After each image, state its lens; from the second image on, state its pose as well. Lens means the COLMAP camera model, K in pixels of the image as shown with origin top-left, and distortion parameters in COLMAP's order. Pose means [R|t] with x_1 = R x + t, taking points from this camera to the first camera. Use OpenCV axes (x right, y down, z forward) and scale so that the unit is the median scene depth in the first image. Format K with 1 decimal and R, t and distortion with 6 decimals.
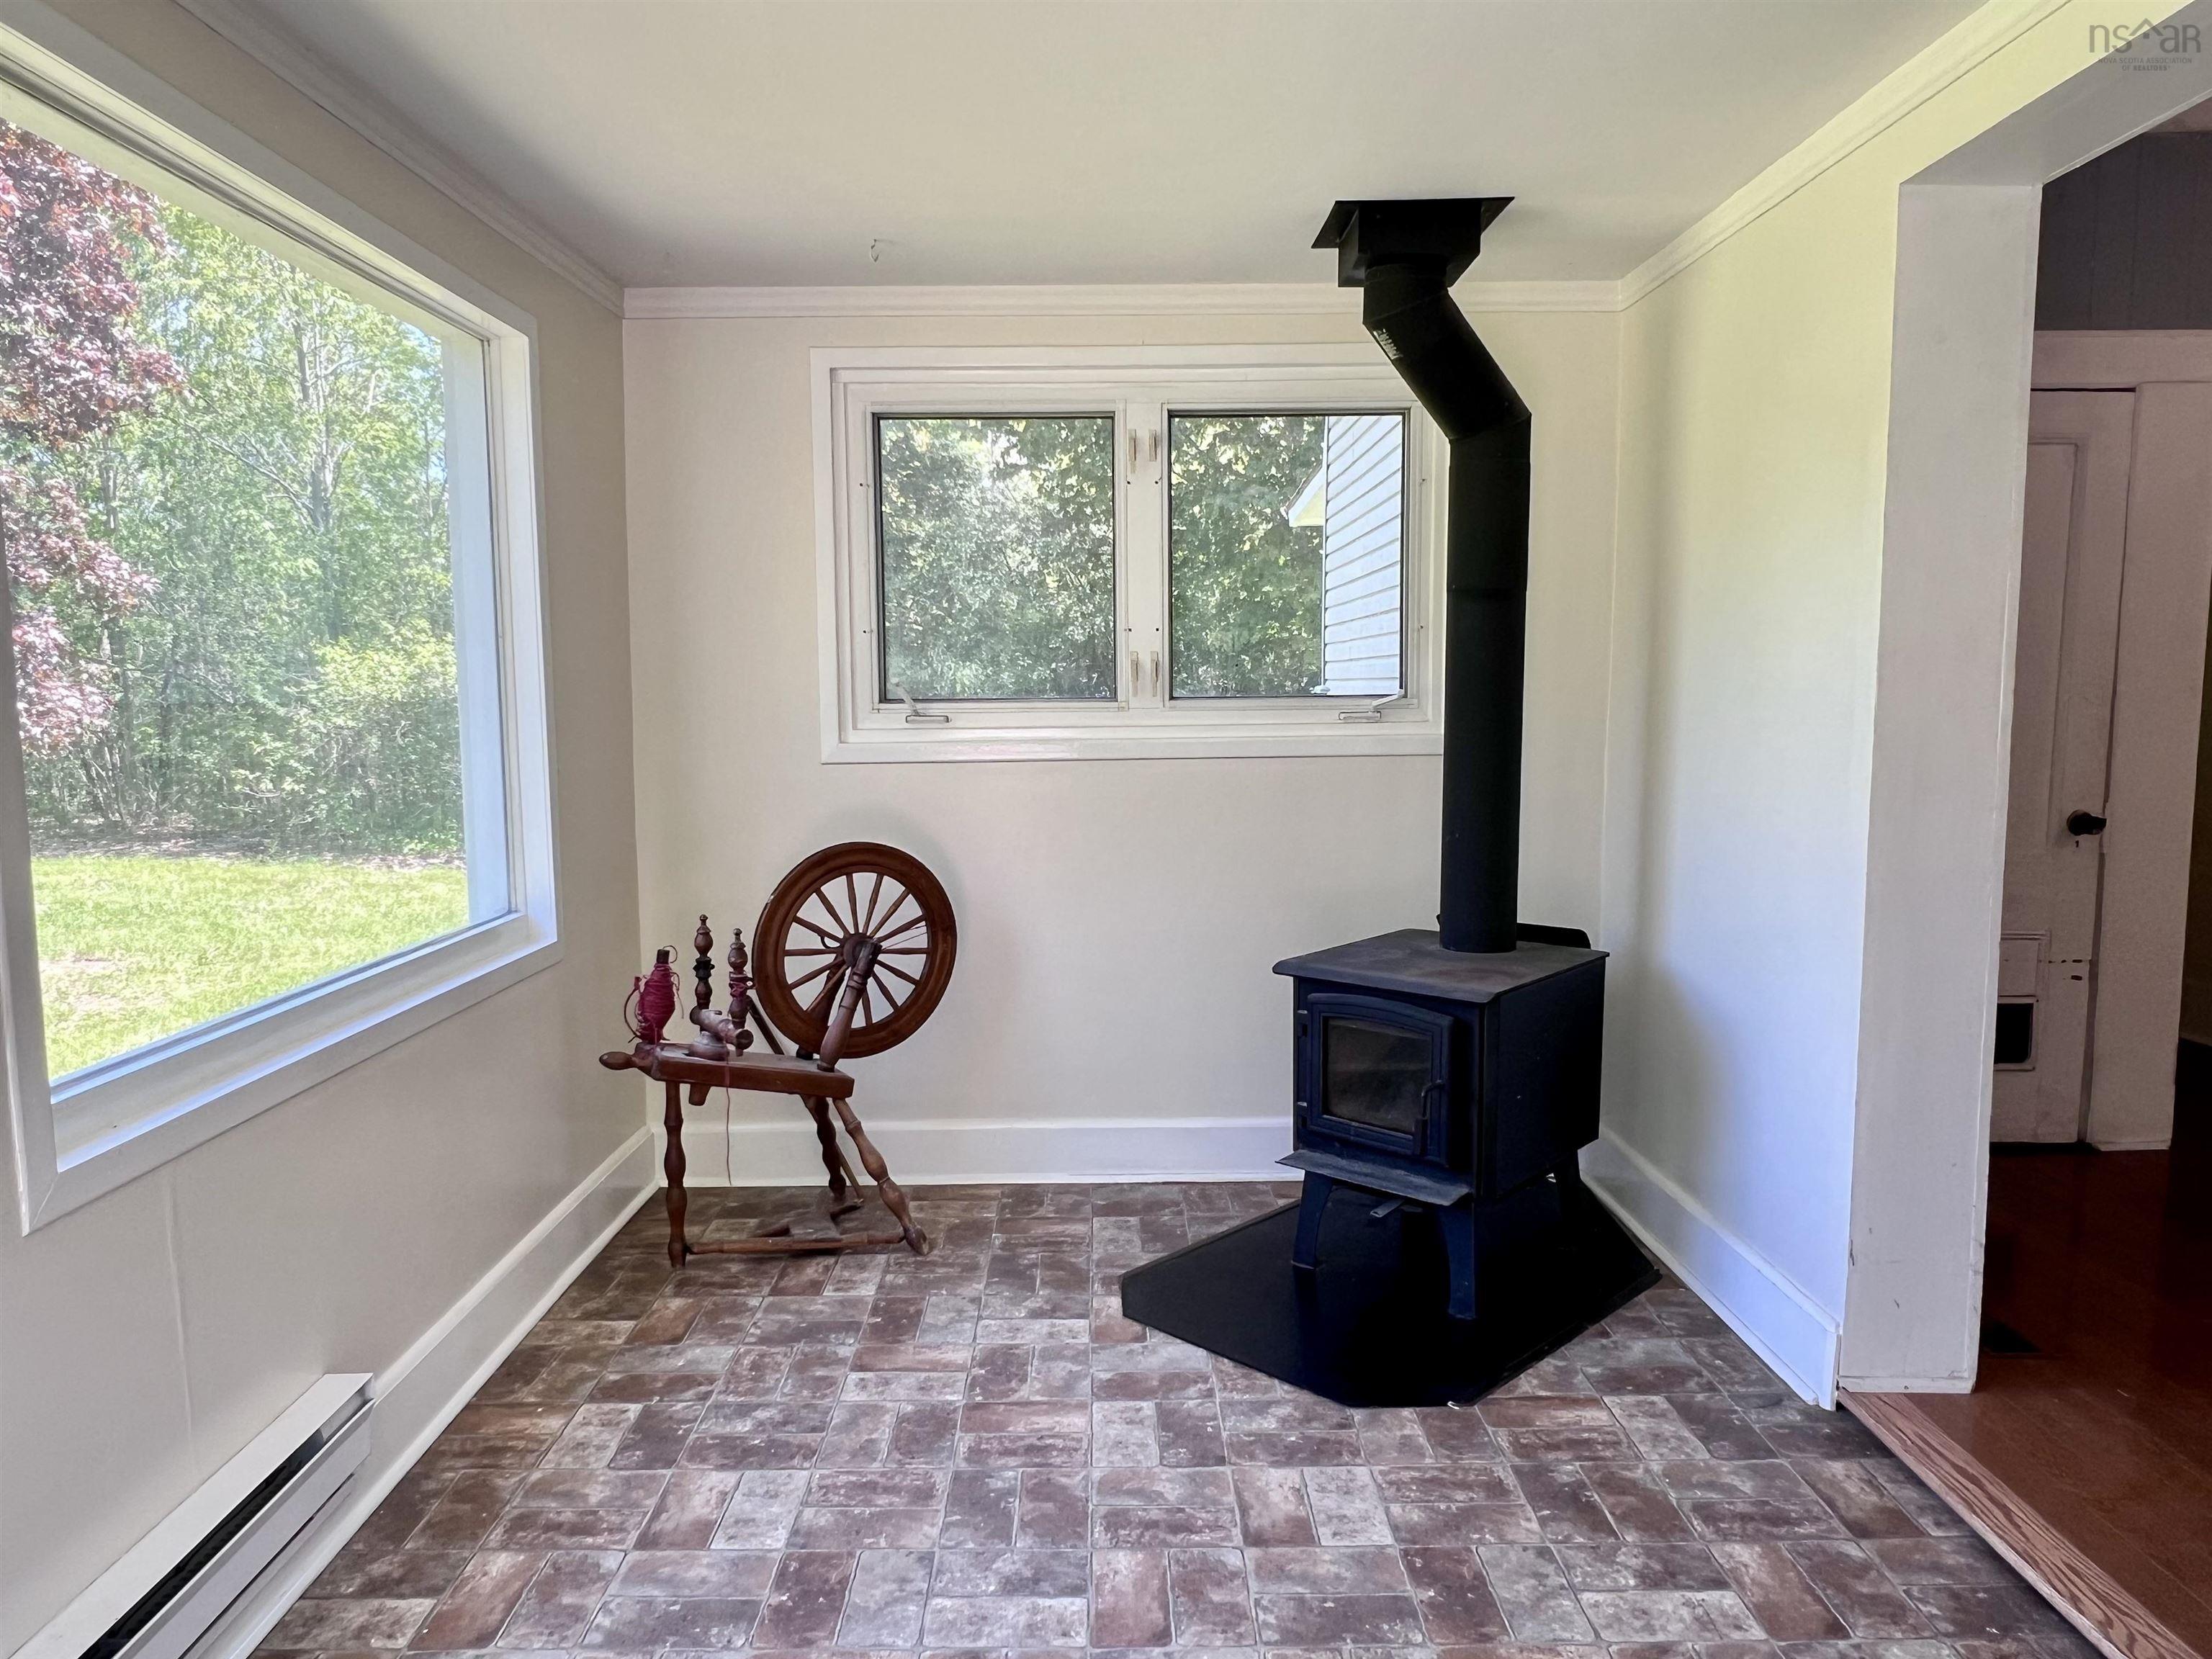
lens RADIAL K [[1464.0, 0, 1105.2], [0, 1464.0, 838.6], [0, 0, 1]] dist [-0.004534, 0.002171]
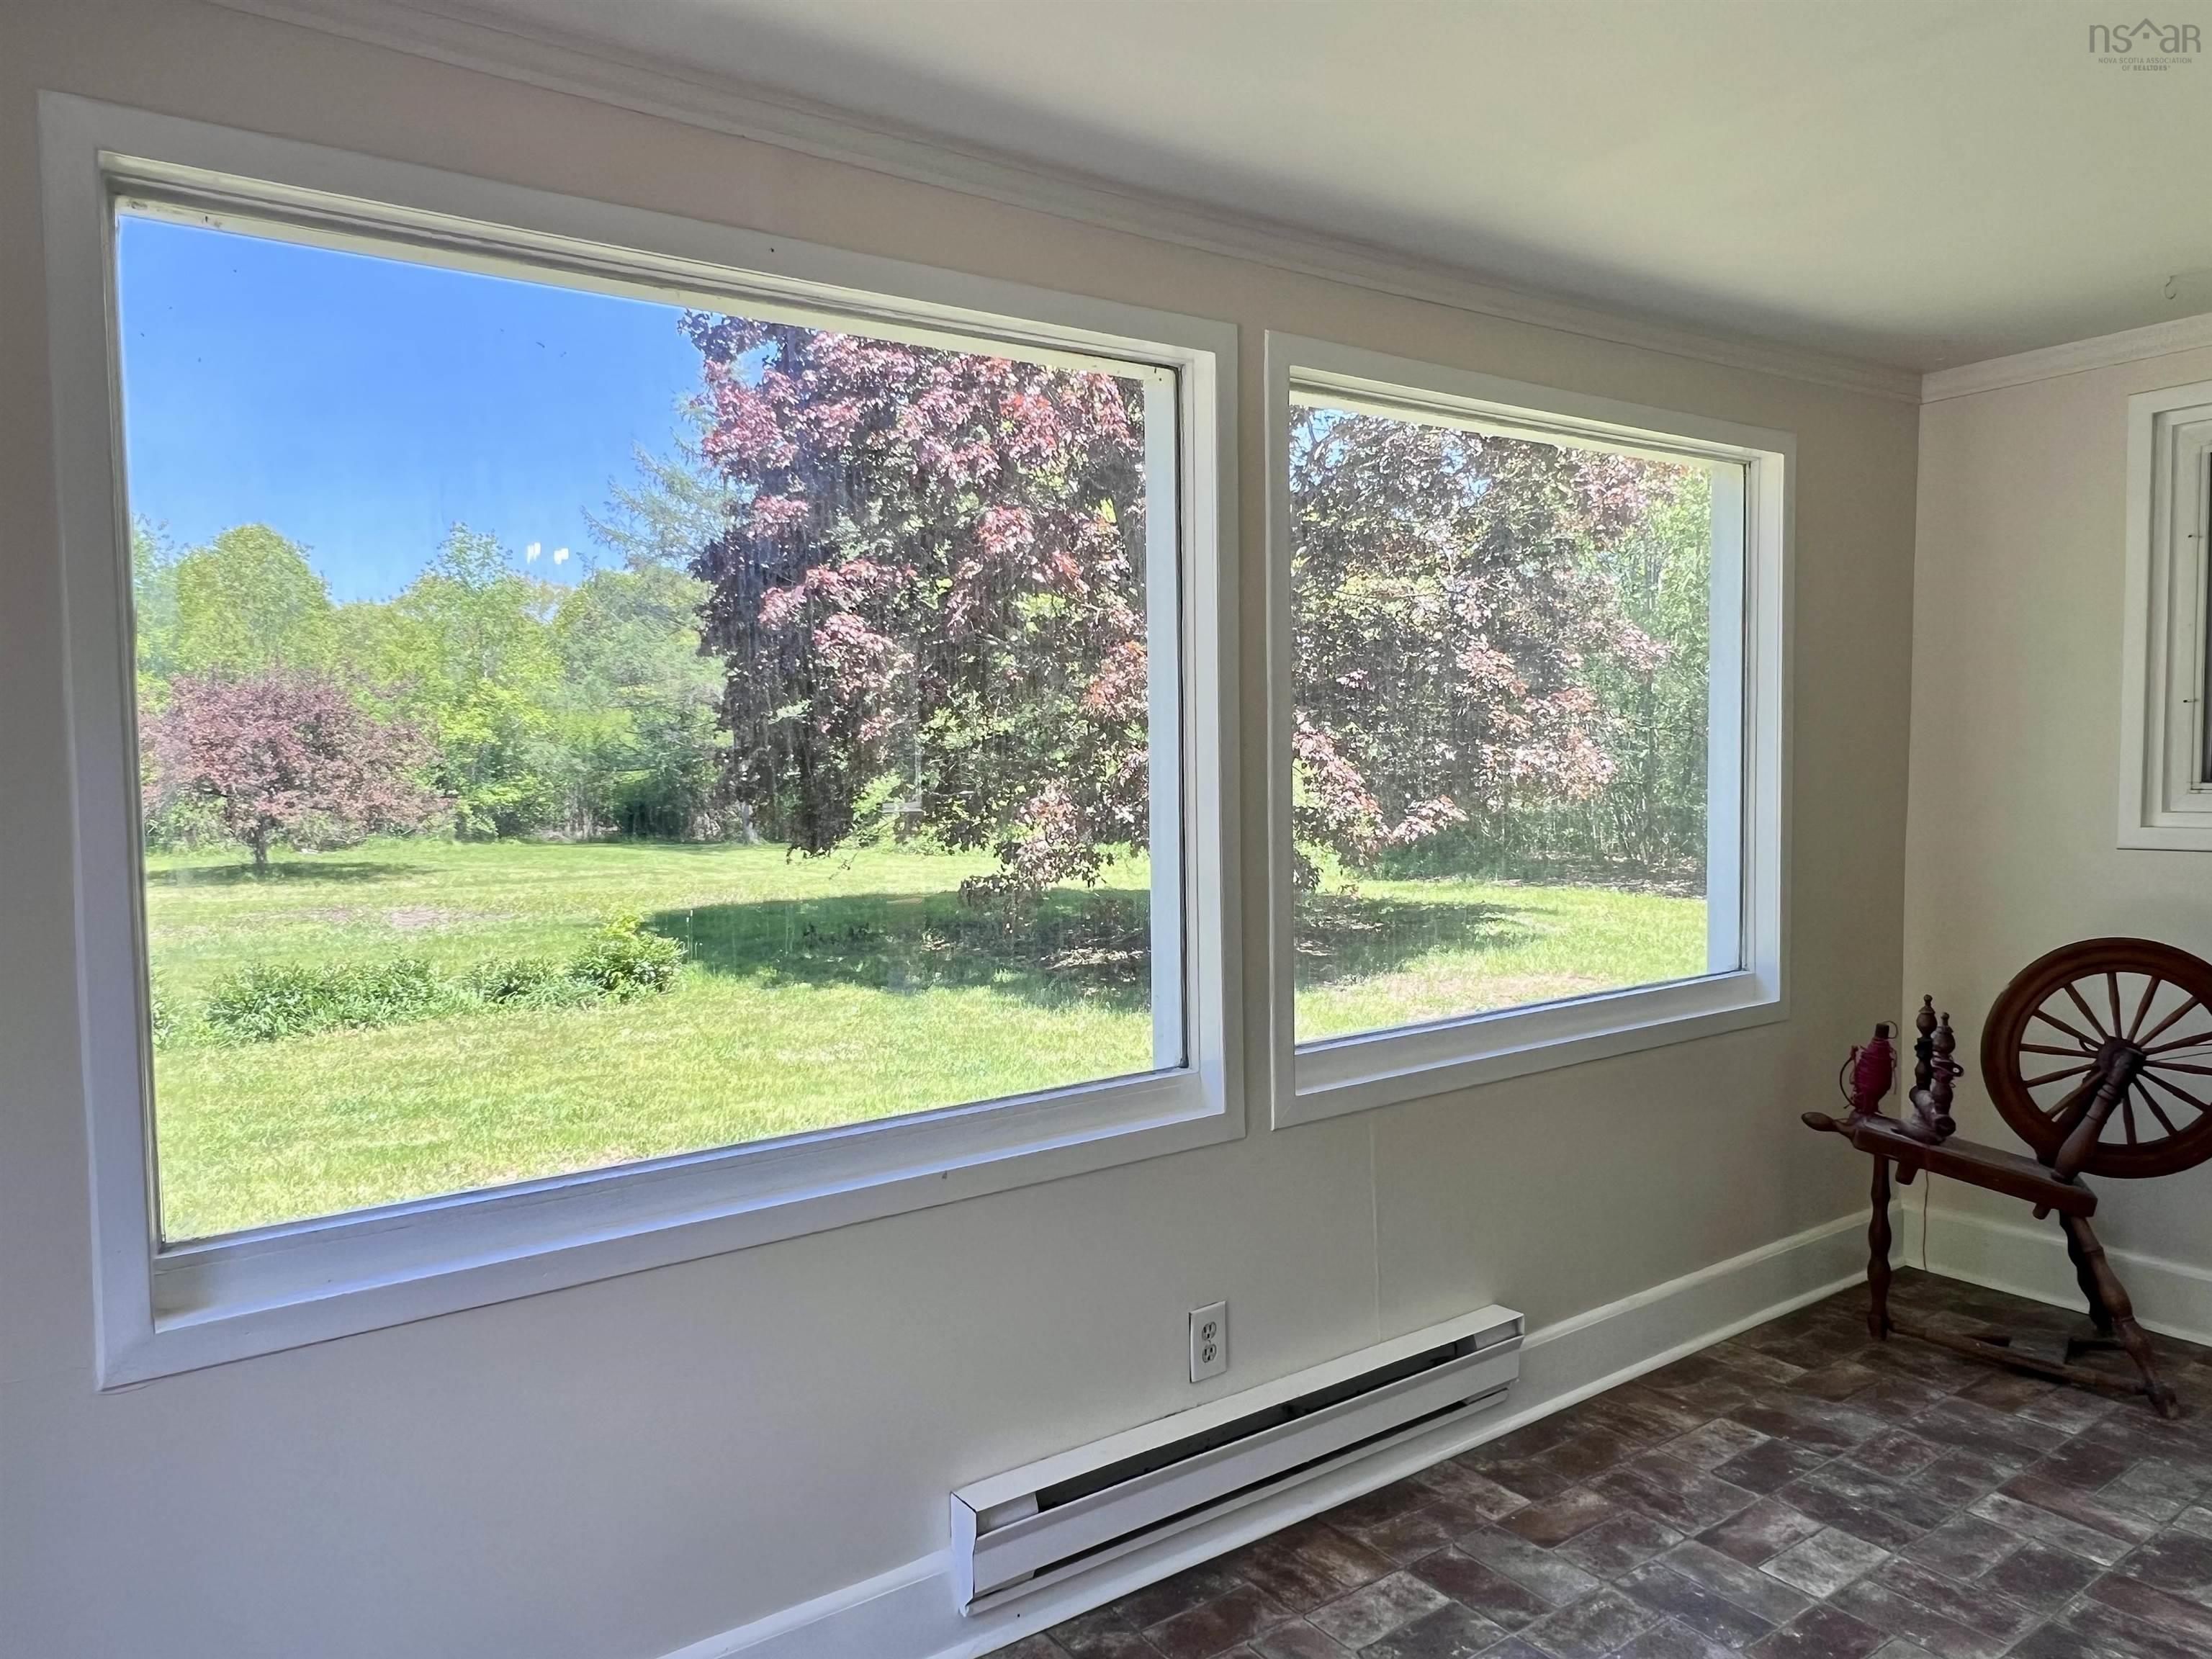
lens RADIAL K [[1464.0, 0, 1104.6], [0, 1464.0, 835.4], [0, 0, 1]] dist [-0.004534, 0.002171]
pose [[0.569650, 0.040005, -0.820913, 0.230418], [-0.070616, 0.997504, -0.000391, -0.017740], [0.818848, 0.058192, 0.571053, -0.037761]]
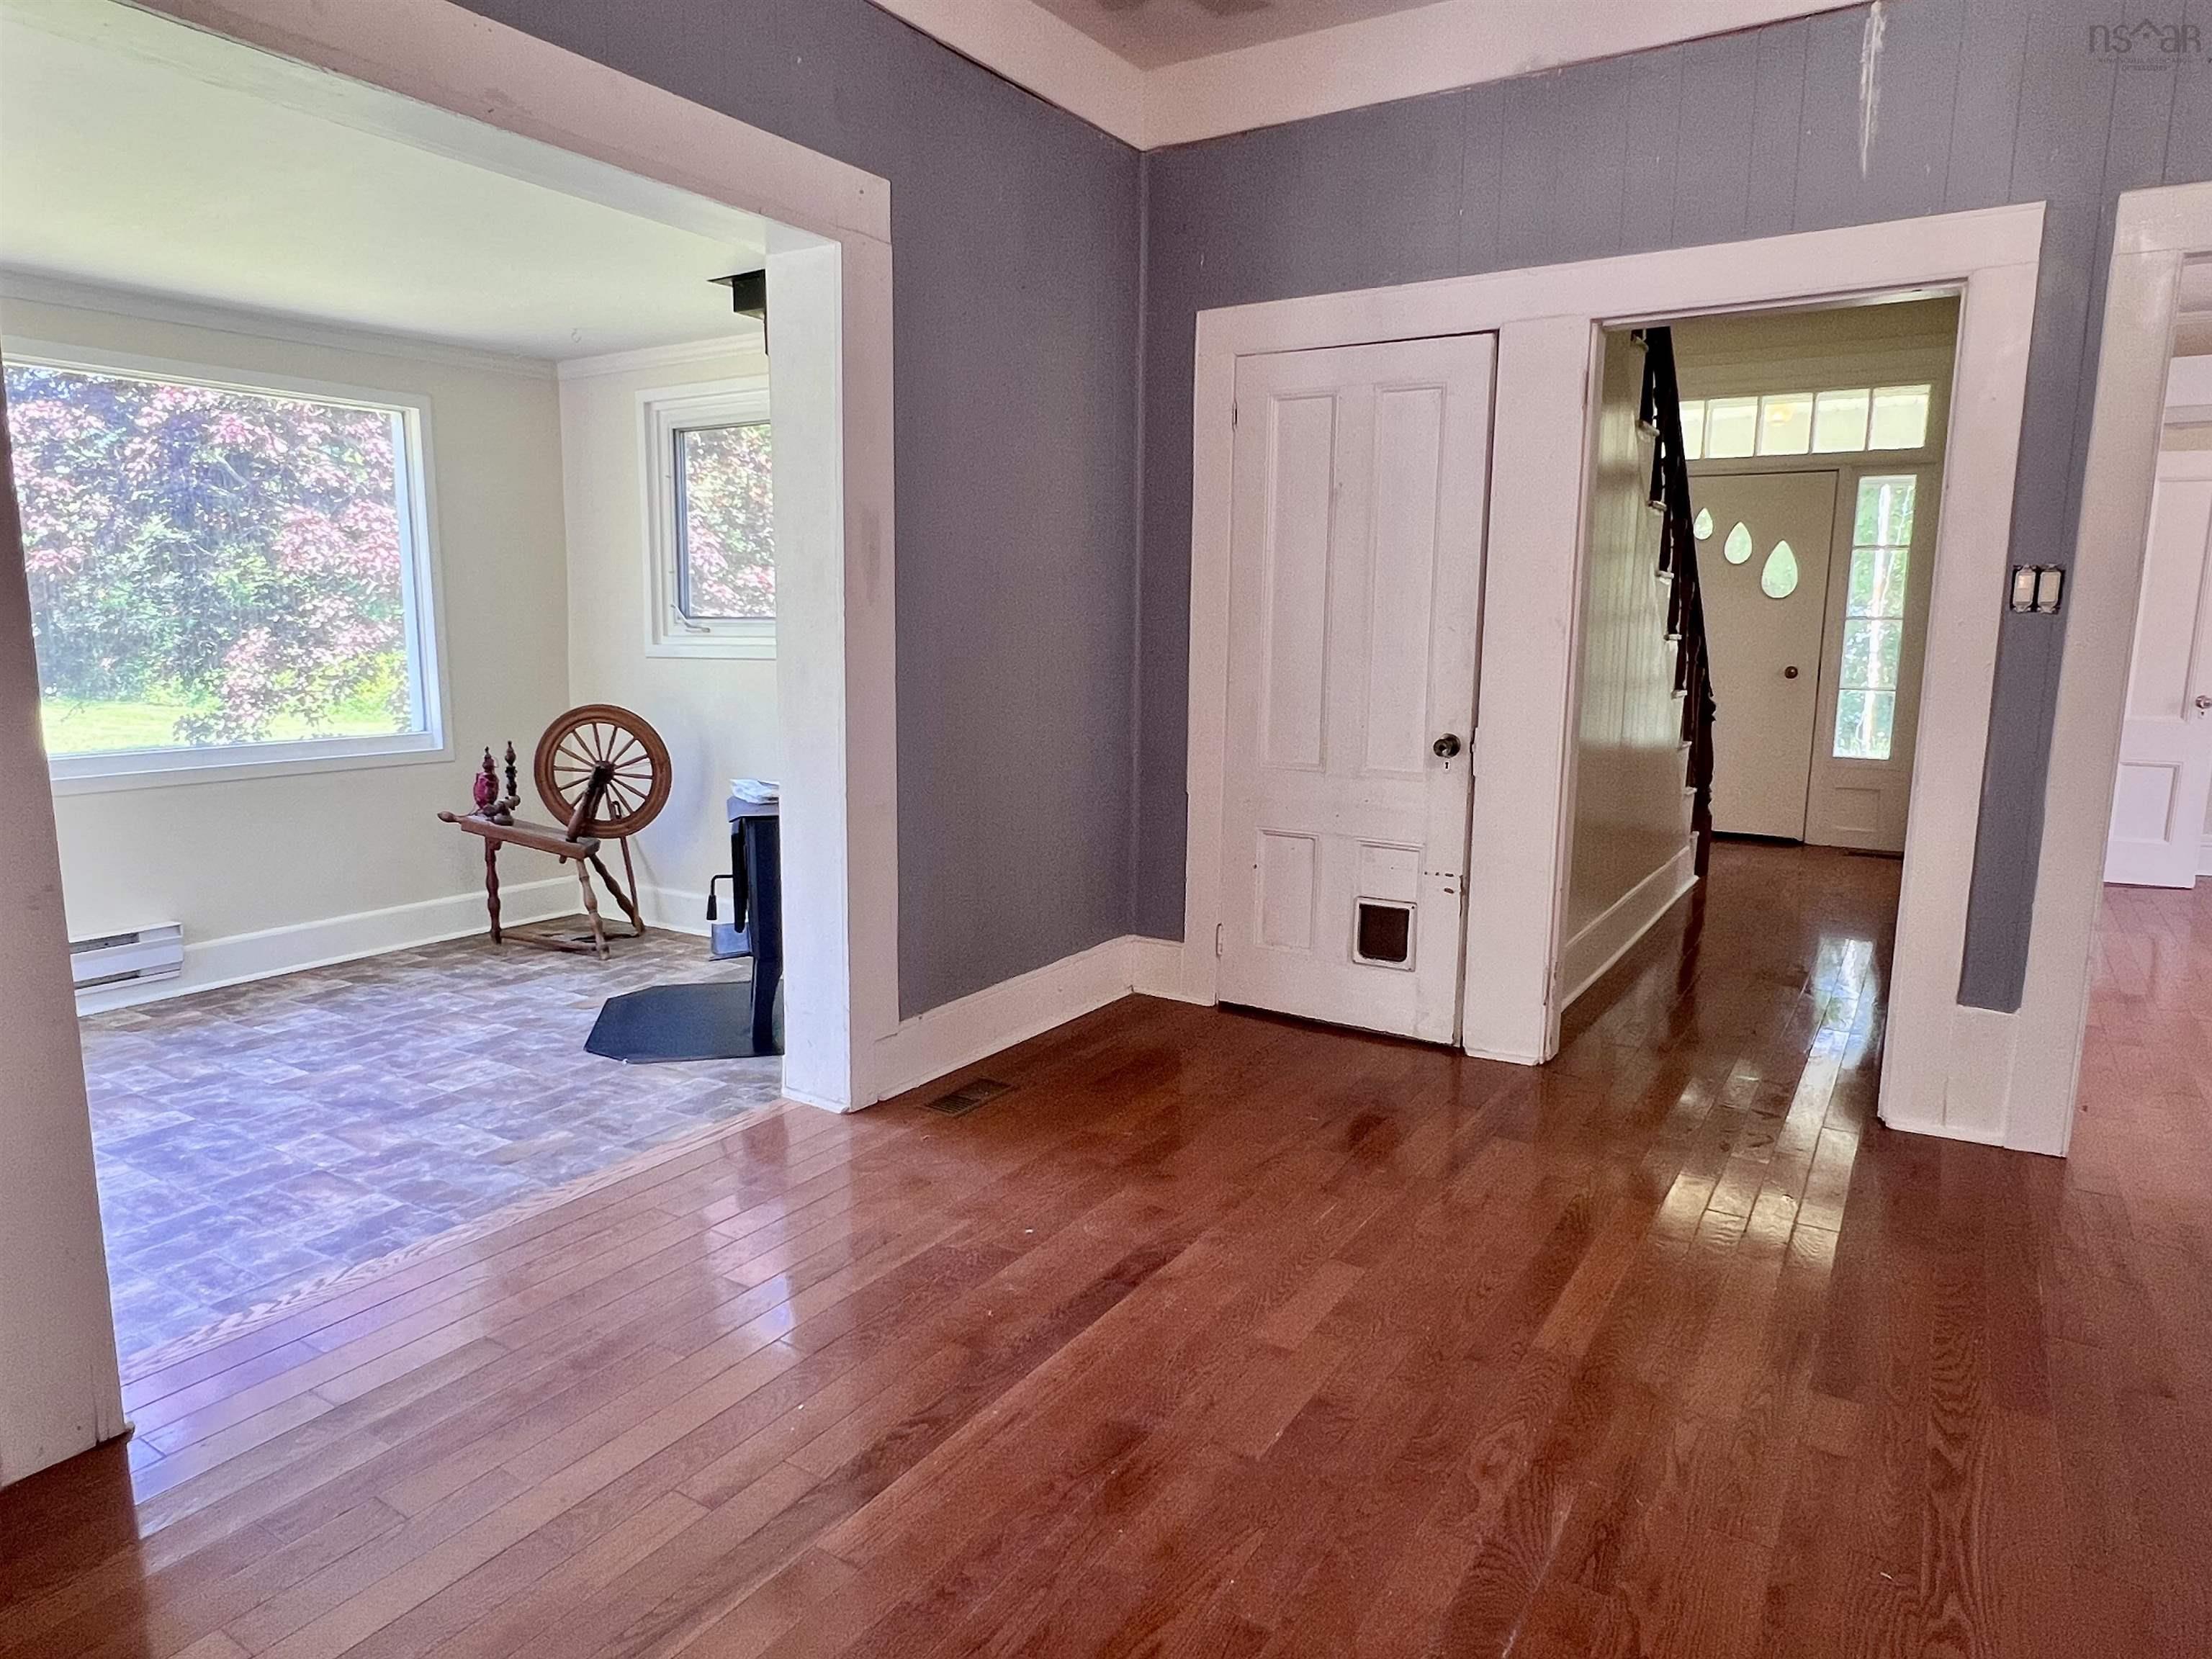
lens RADIAL K [[1350.8, 0, 1088.5], [0, 1350.8, 835.6], [0, 0, 1]] dist [-0.004088, -0.002898]
pose [[0.843391, 0.096770, -0.528515, 1.189632], [-0.068709, 0.994996, 0.072537, 0.001676], [0.532889, -0.024863, 0.845820, 0.027006]]
